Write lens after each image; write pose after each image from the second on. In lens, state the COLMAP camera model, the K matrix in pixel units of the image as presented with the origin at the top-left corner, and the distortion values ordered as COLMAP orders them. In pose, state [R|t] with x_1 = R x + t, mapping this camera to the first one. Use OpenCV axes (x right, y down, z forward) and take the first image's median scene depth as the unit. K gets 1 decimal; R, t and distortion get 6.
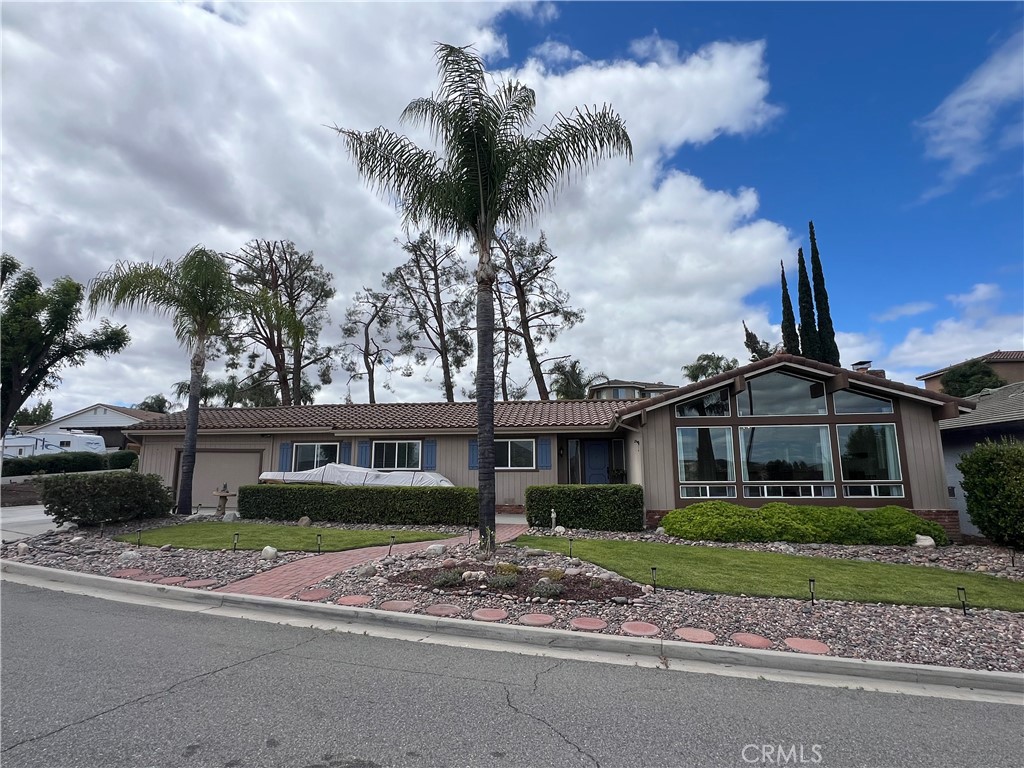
lens RADIAL K [[532.1, 0, 512.0], [0, 532.1, 384.0], [0, 0, 1]] dist [-0.000457, -0.000429]
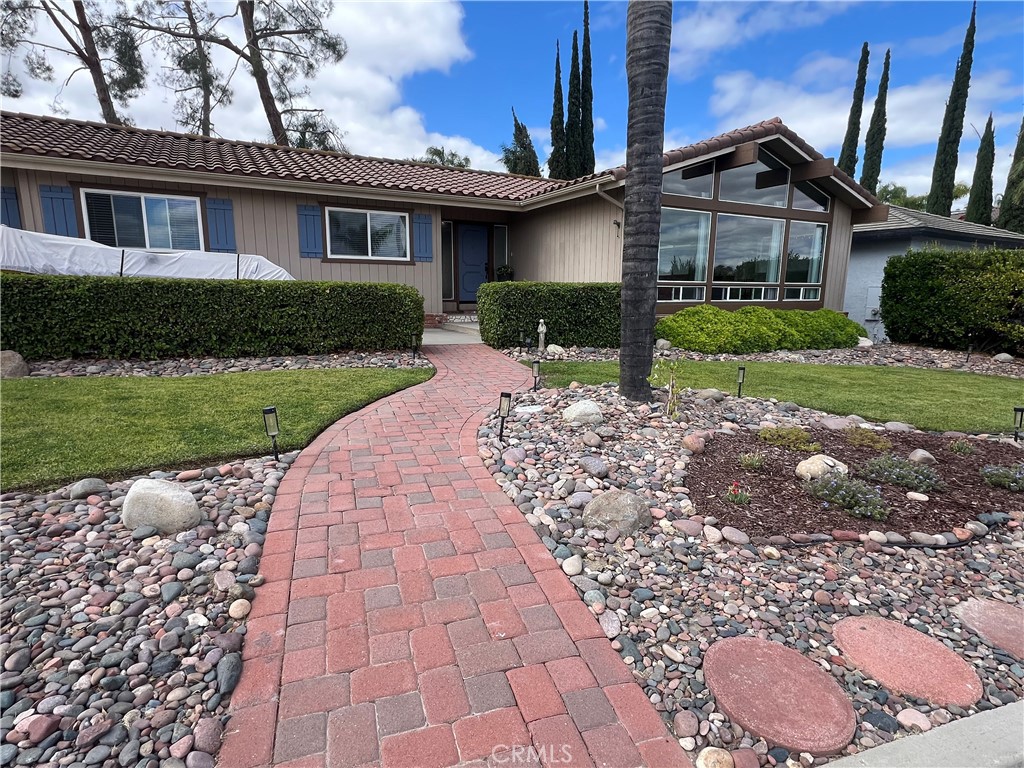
lens RADIAL K [[532.1, 0, 512.0], [0, 532.1, 384.0], [0, 0, 1]] dist [-0.000457, -0.000429]
pose [[0.819619, -0.089761, 0.565833, -0.231369], [-0.112831, 0.943016, 0.313033, 0.080929], [-0.561688, -0.320411, 0.762786, 0.365169]]
